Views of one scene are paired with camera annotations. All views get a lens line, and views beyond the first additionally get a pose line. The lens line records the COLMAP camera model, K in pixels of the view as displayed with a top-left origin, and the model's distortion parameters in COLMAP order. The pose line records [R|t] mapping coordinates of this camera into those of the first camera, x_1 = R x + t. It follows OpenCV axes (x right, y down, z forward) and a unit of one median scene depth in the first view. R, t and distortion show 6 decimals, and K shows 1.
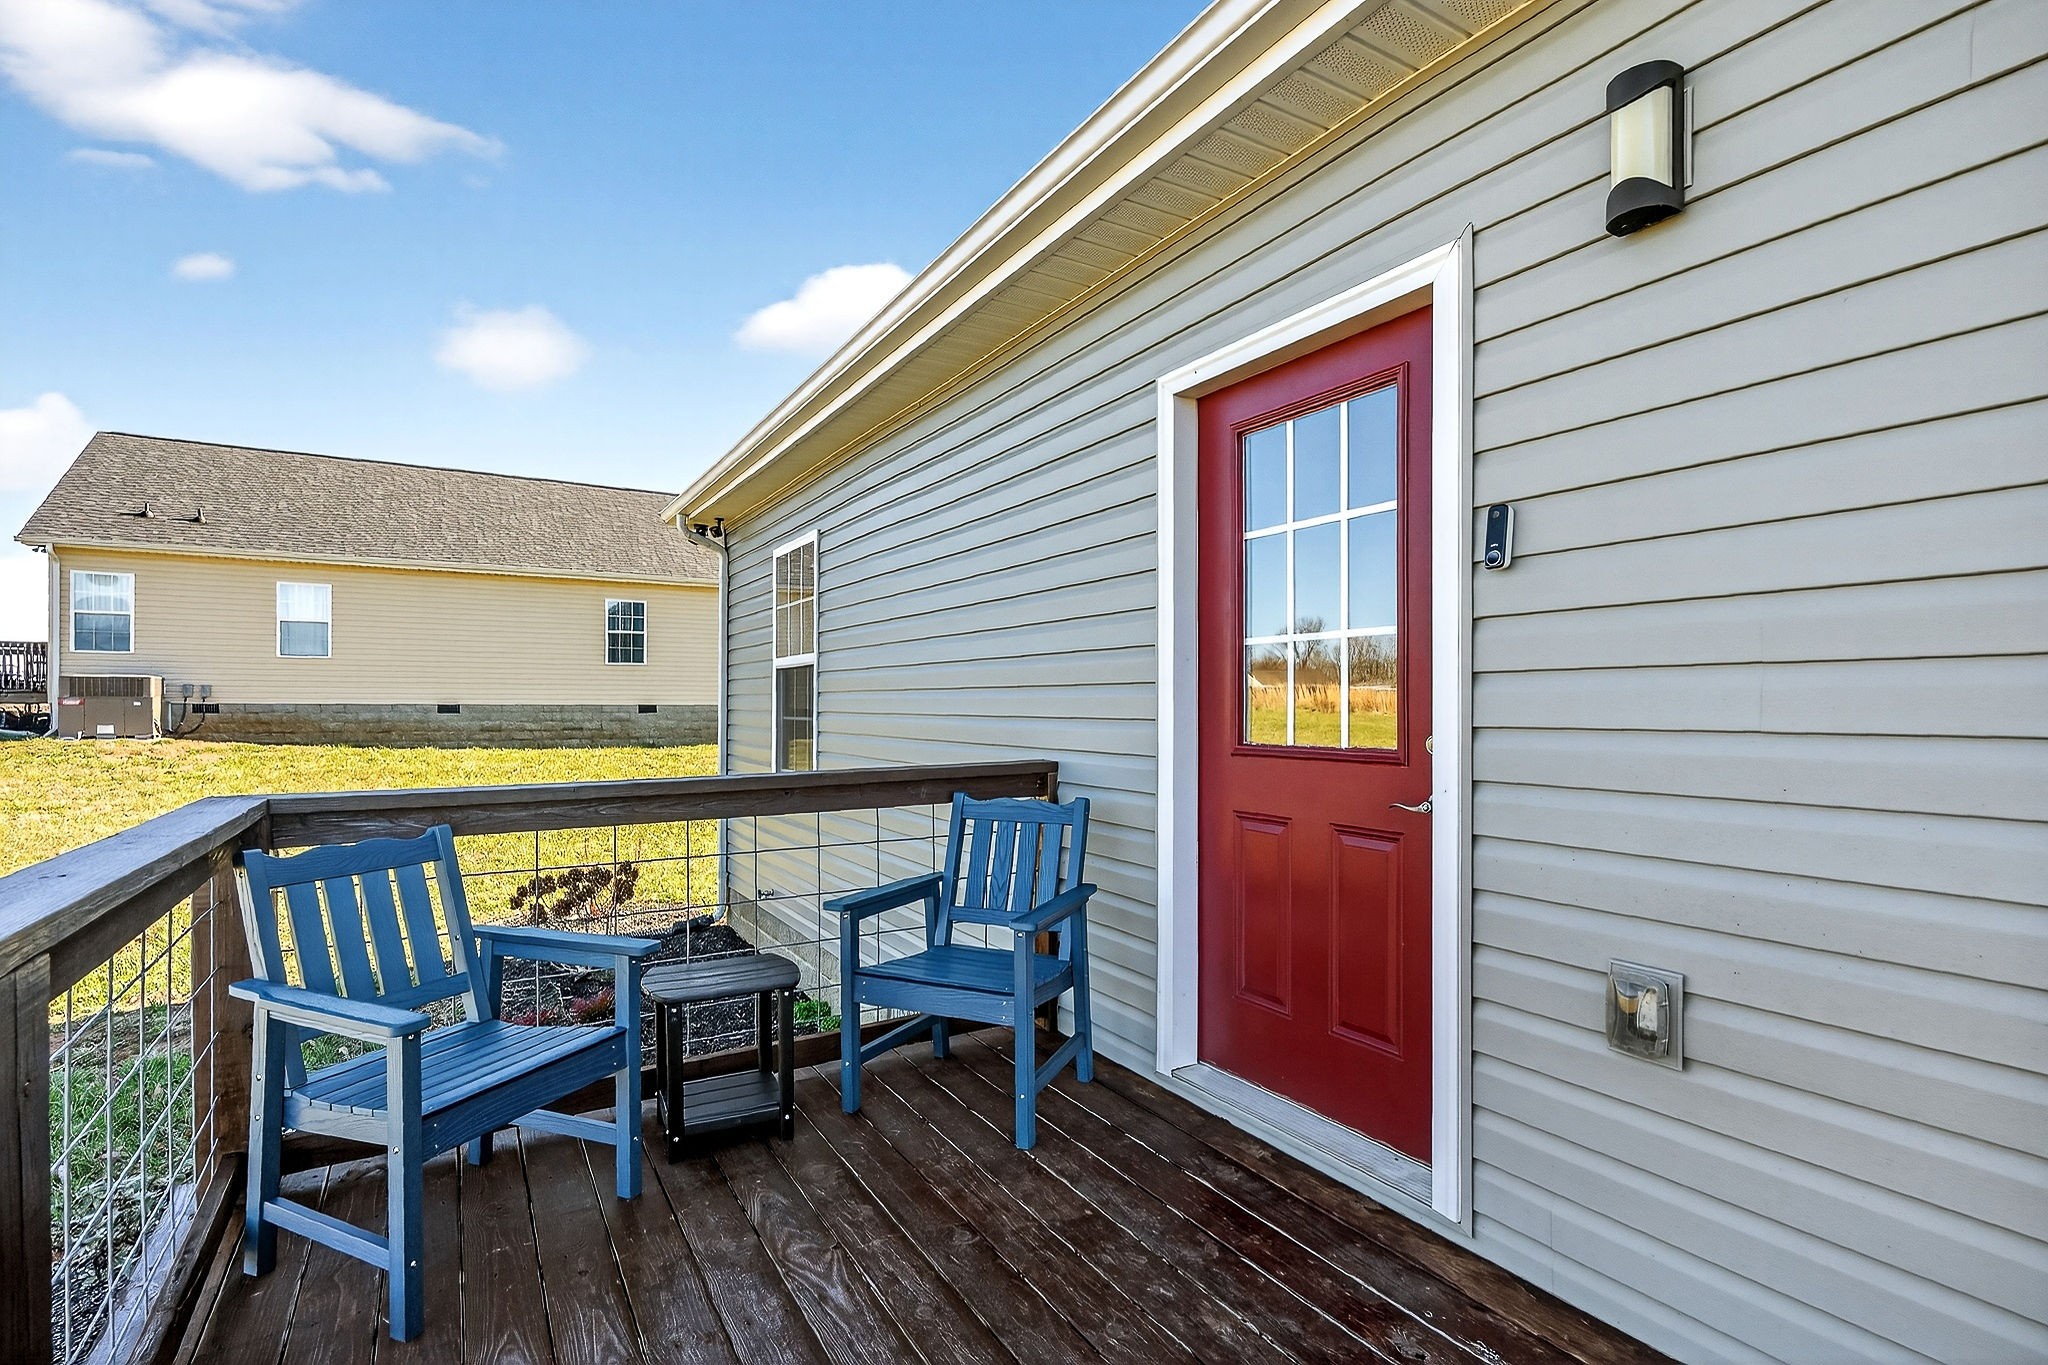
lens RADIAL K [[986.0, 0, 1028.0], [0, 986.0, 686.5], [0, 0, 1]] dist [-0.003042, 0.000540]
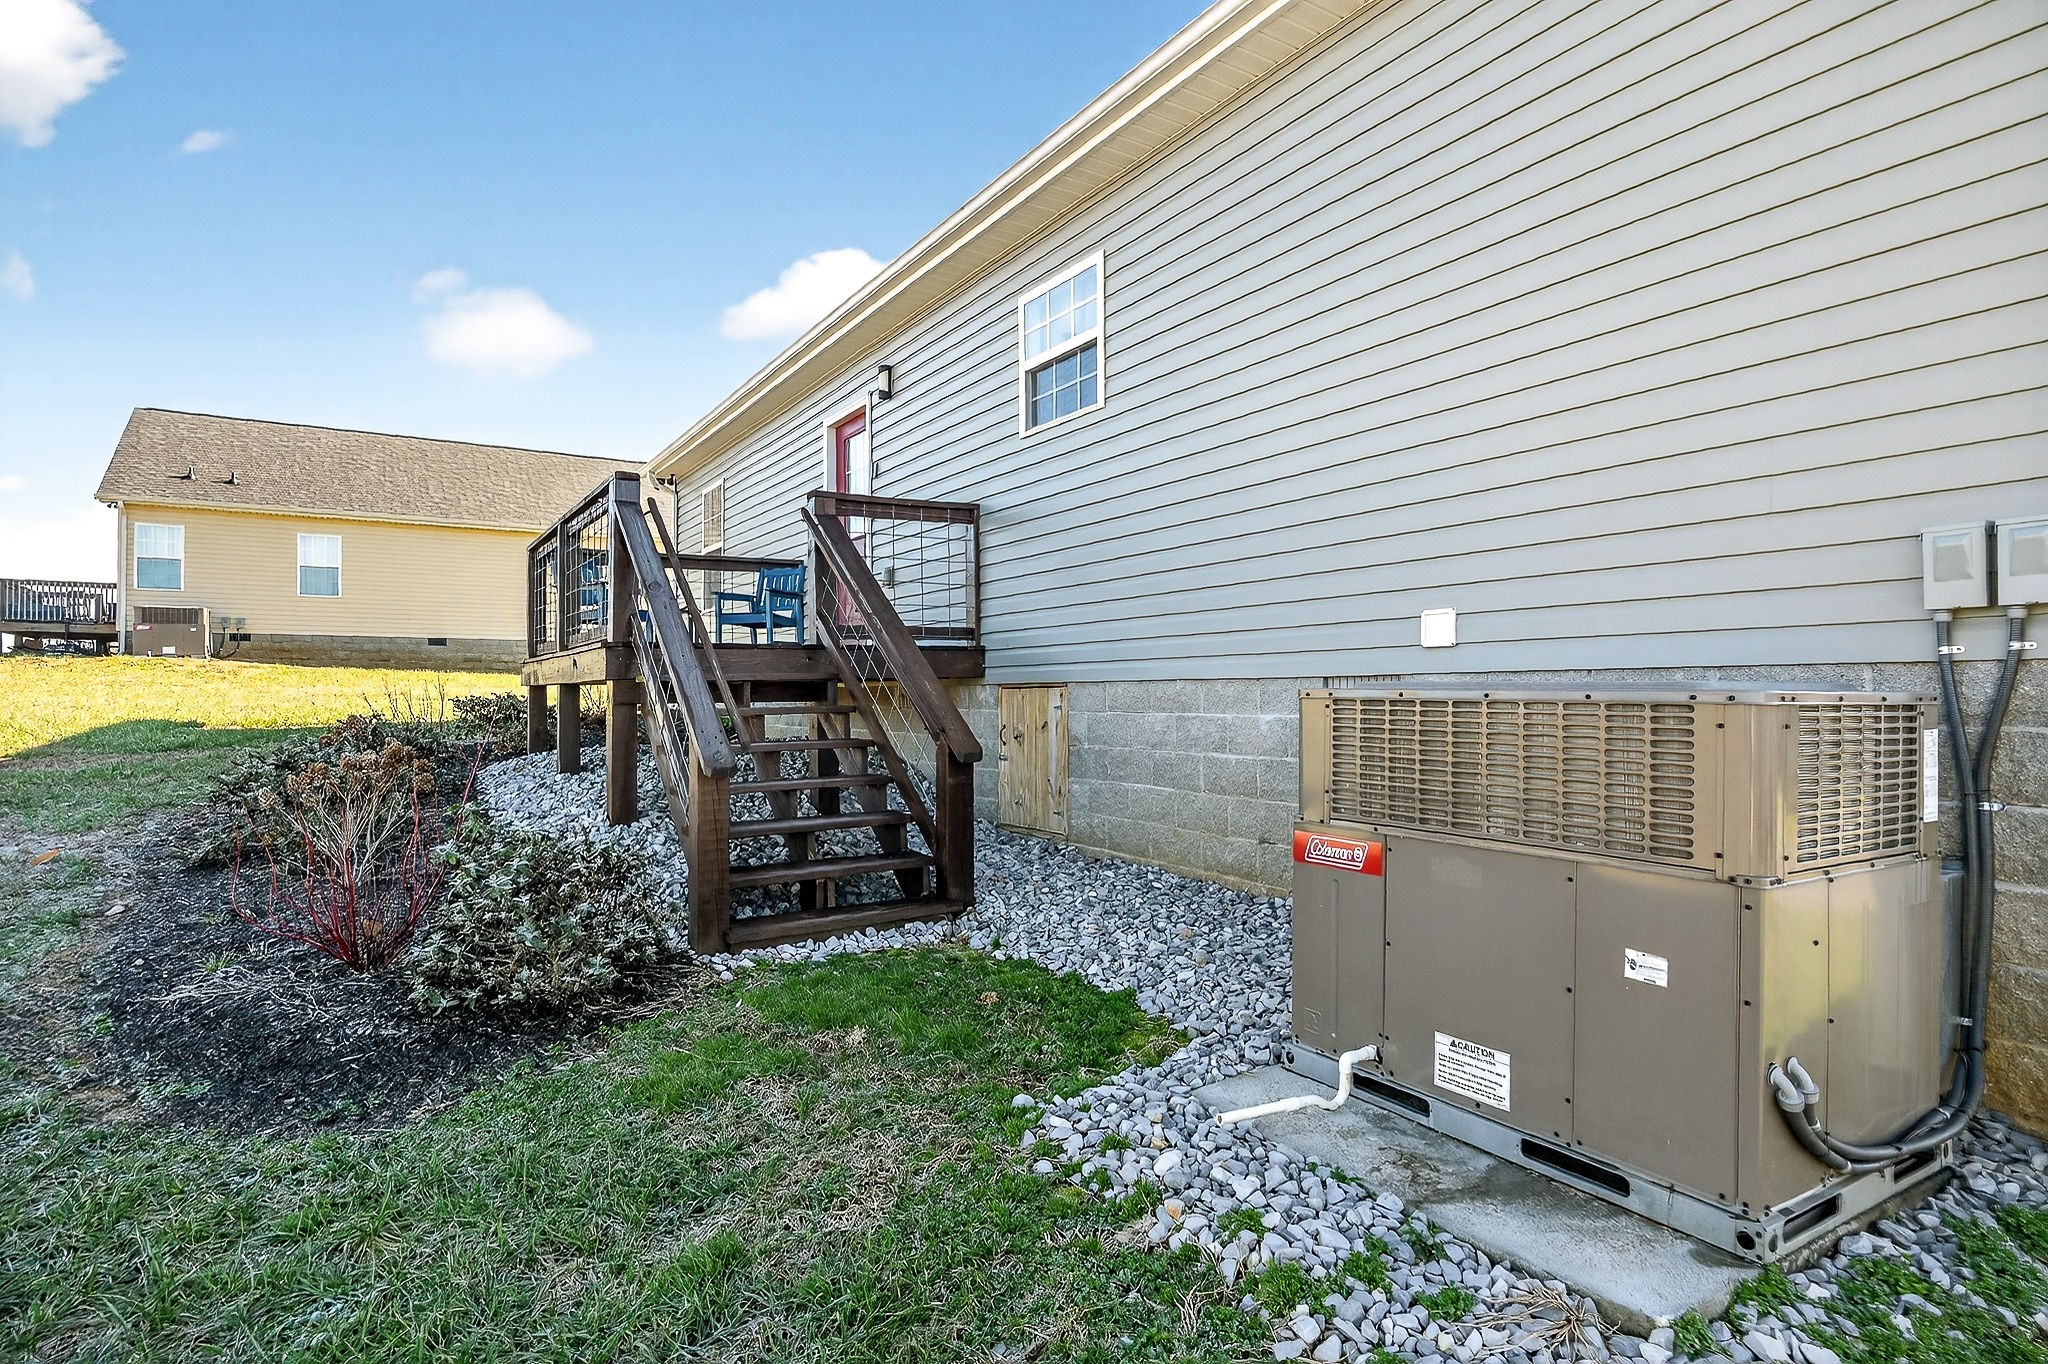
lens RADIAL K [[1085.0, 0, 1042.1], [0, 1085.0, 648.2], [0, 0, 1]] dist [-0.004066, -0.001124]
pose [[0.999499, -0.005018, 0.031244, 0.115528], [0.005708, 0.999741, -0.022052, 0.075772], [-0.031125, 0.022219, 0.999269, -0.384620]]
